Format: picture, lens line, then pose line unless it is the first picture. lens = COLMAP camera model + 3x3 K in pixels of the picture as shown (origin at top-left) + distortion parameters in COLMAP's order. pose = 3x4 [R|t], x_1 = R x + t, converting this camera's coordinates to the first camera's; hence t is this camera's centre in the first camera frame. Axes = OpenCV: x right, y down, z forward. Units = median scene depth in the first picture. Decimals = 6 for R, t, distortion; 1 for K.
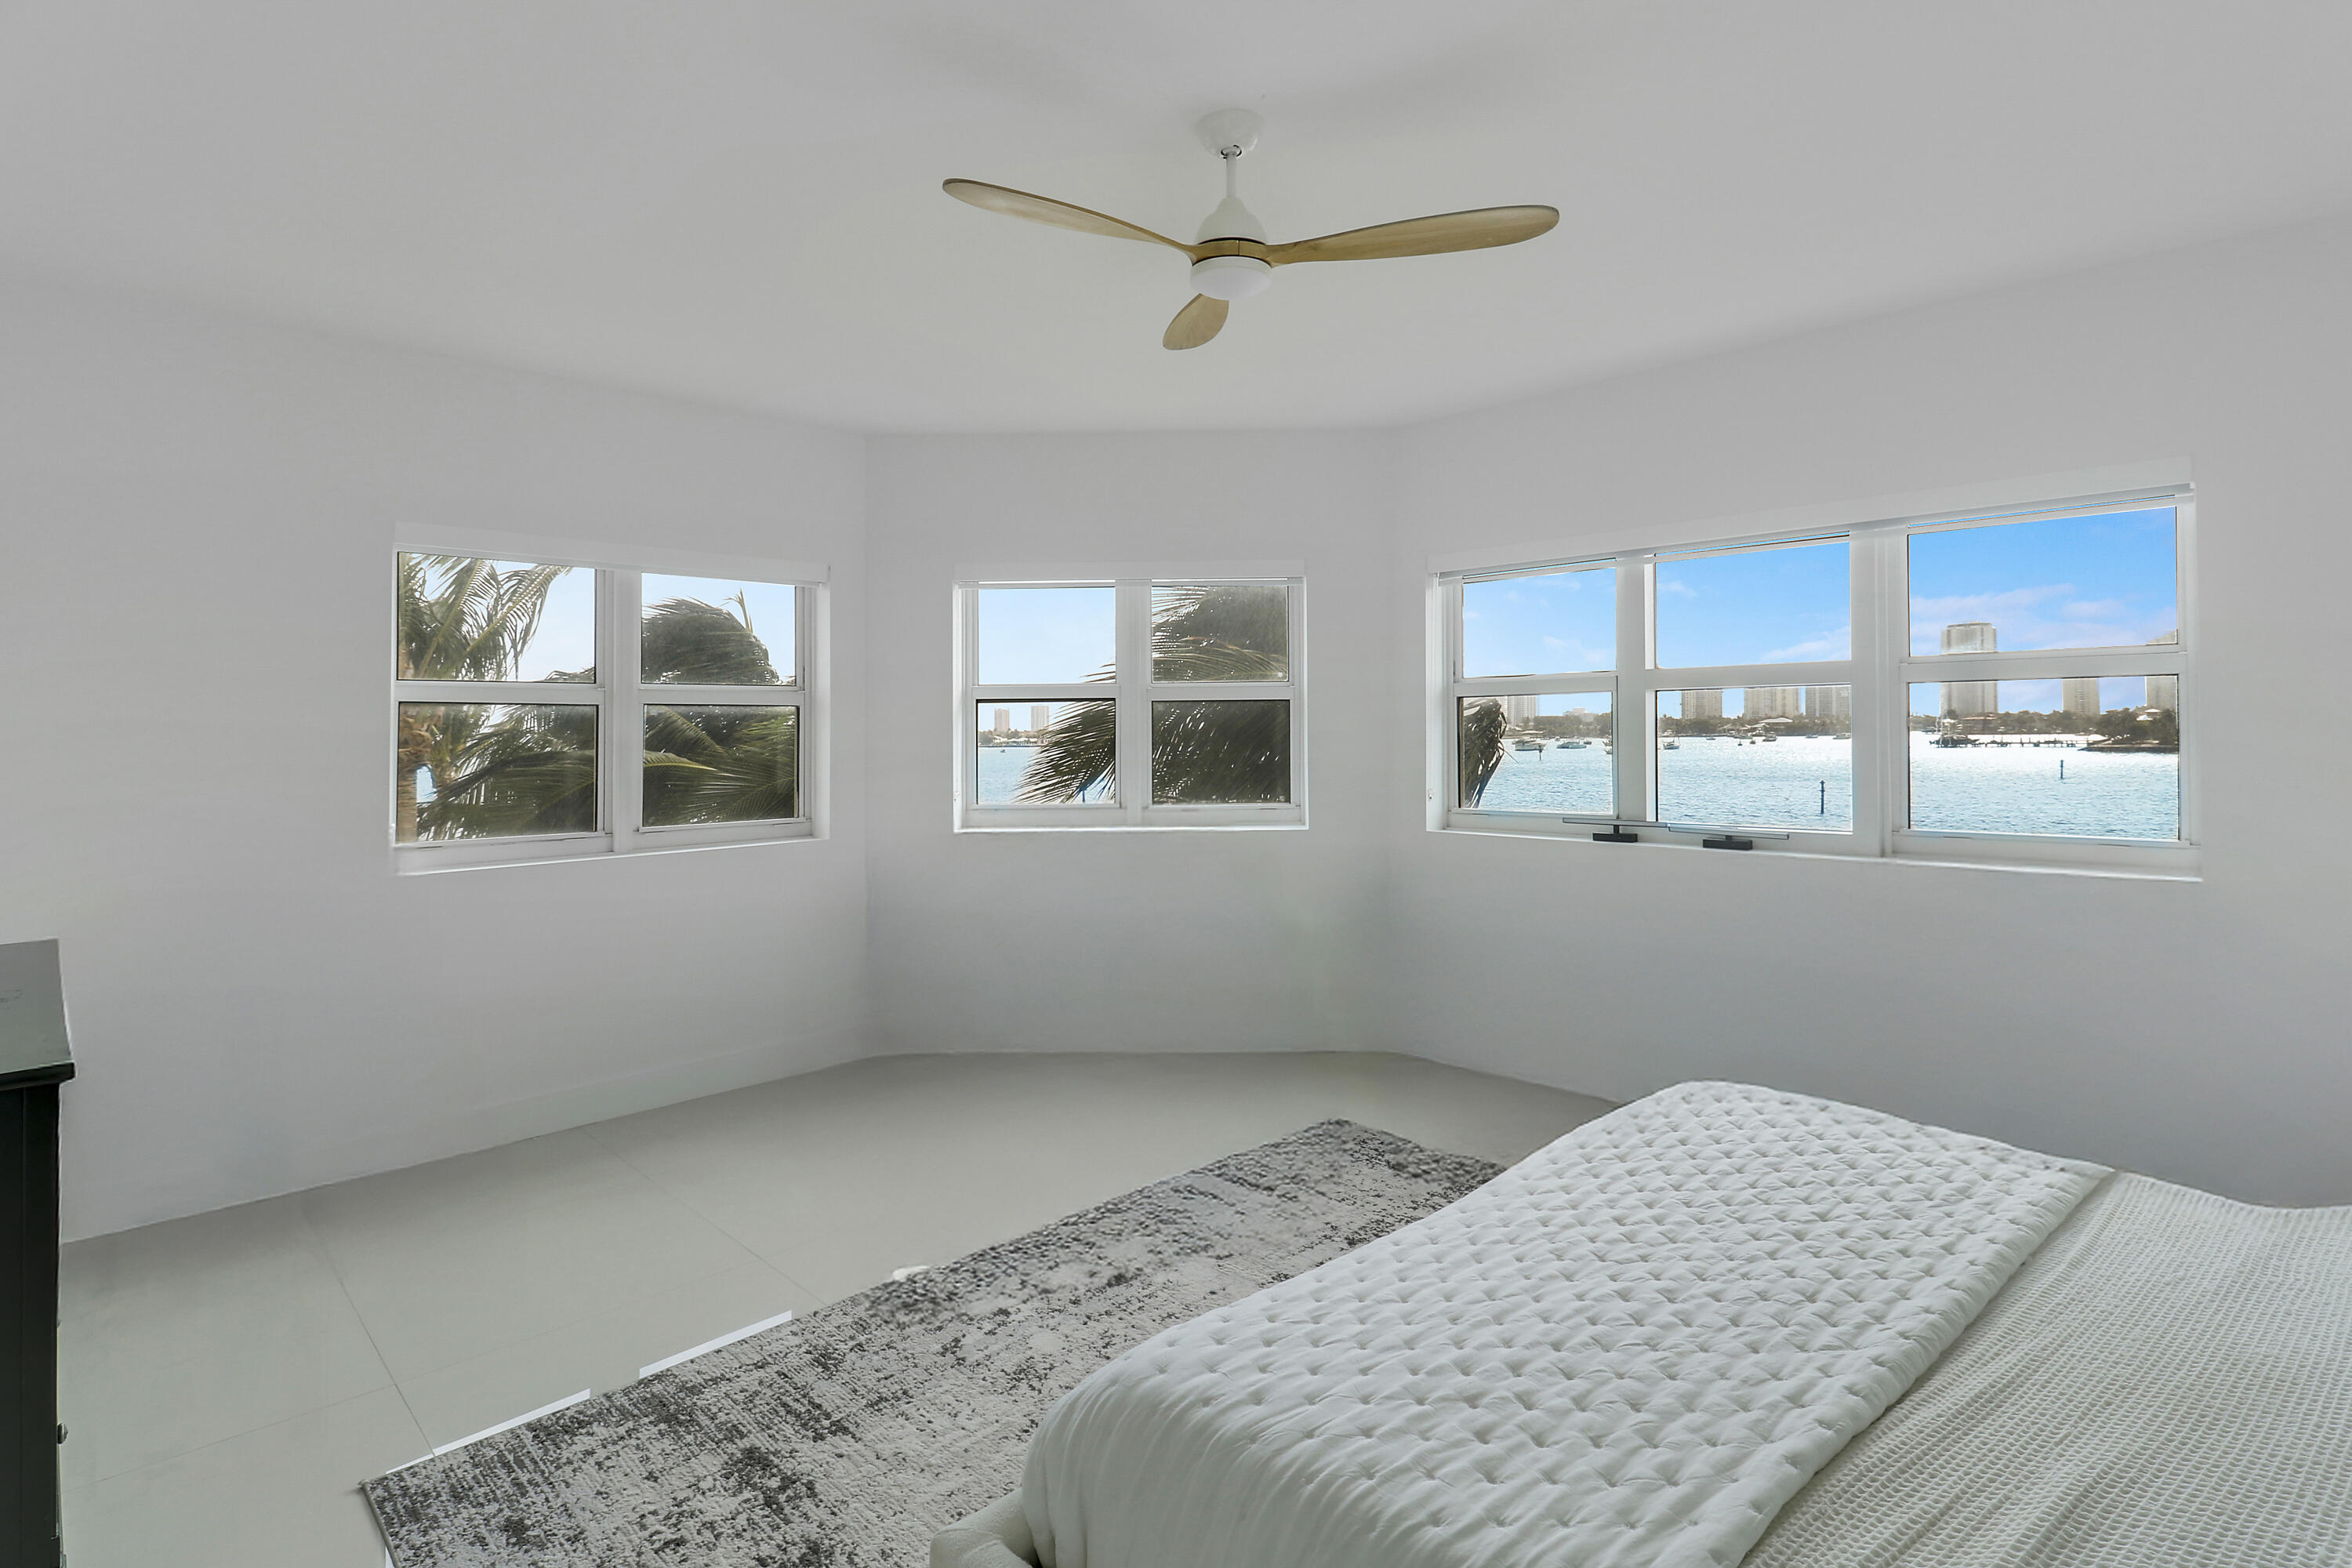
lens RADIAL K [[1150.3, 0, 1176.0], [0, 1150.3, 784.0], [0, 0, 1]] dist [0.002483, -0.000299]
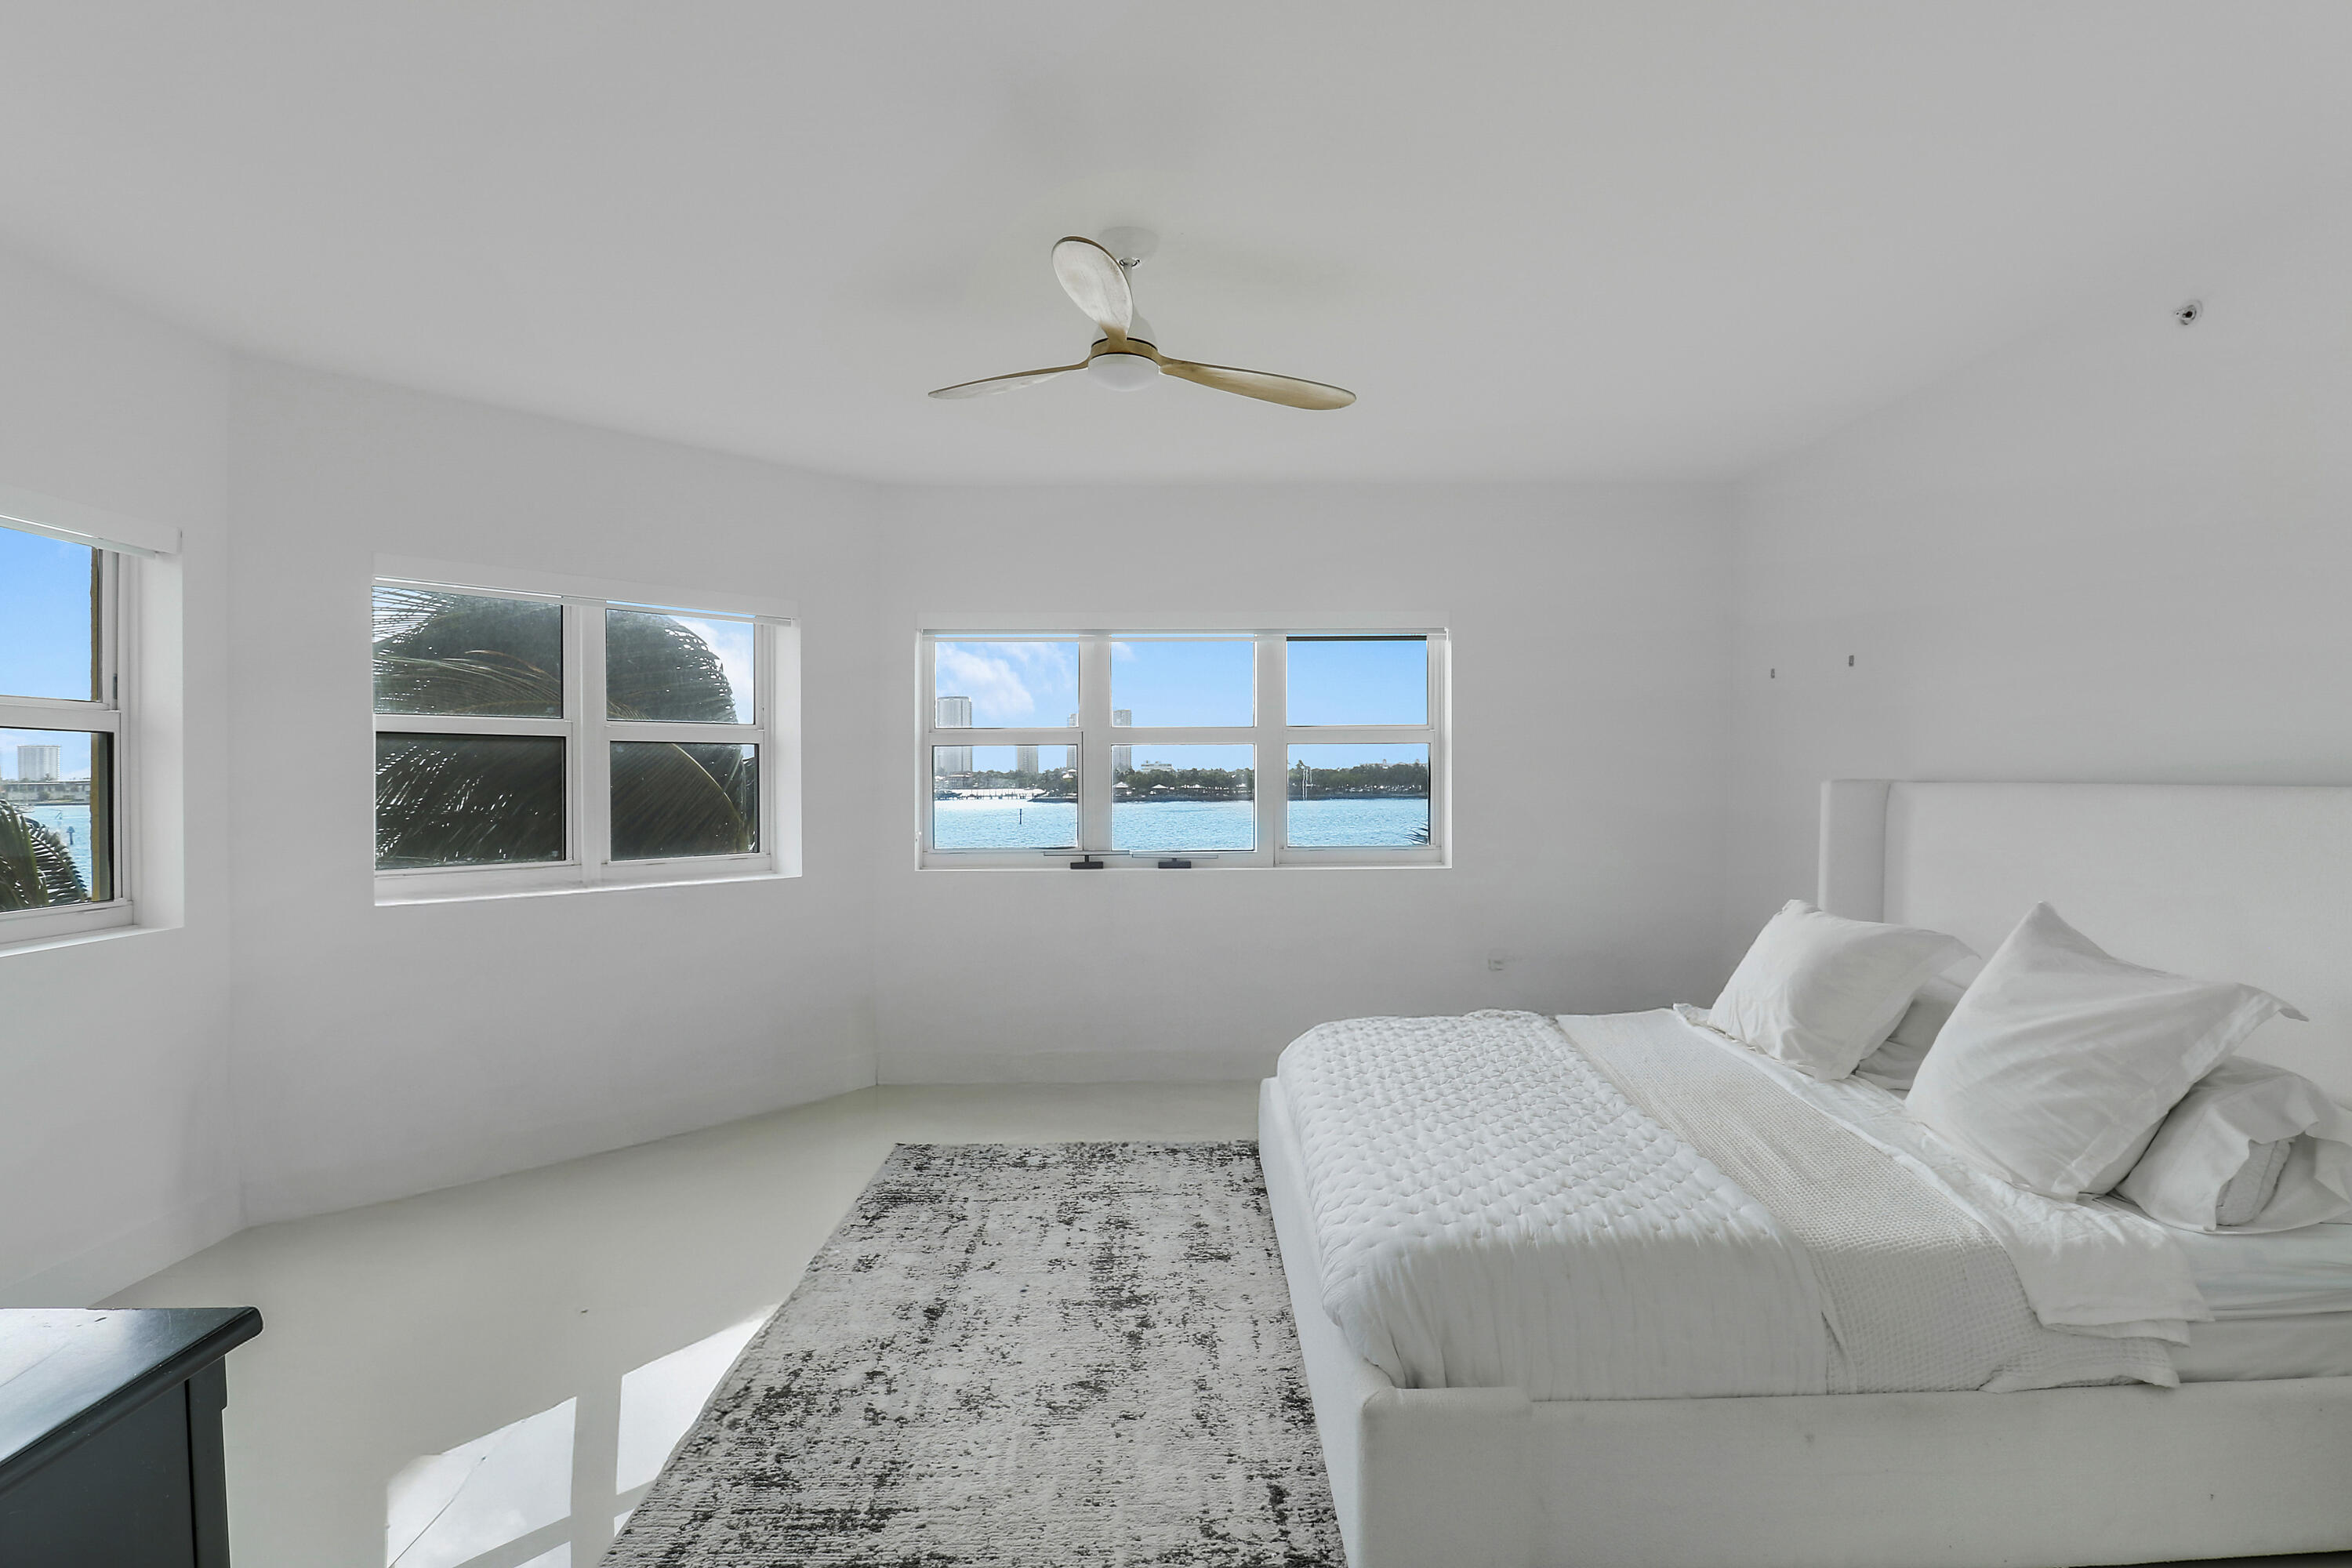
lens RADIAL K [[1150.3, 0, 1176.0], [0, 1150.3, 784.0], [0, 0, 1]] dist [0.002483, -0.000299]
pose [[0.697328, 0.002178, 0.716748, -0.651837], [0.032169, 0.998893, -0.034333, 0.008219], [-0.716029, 0.046998, 0.696486, 0.125289]]
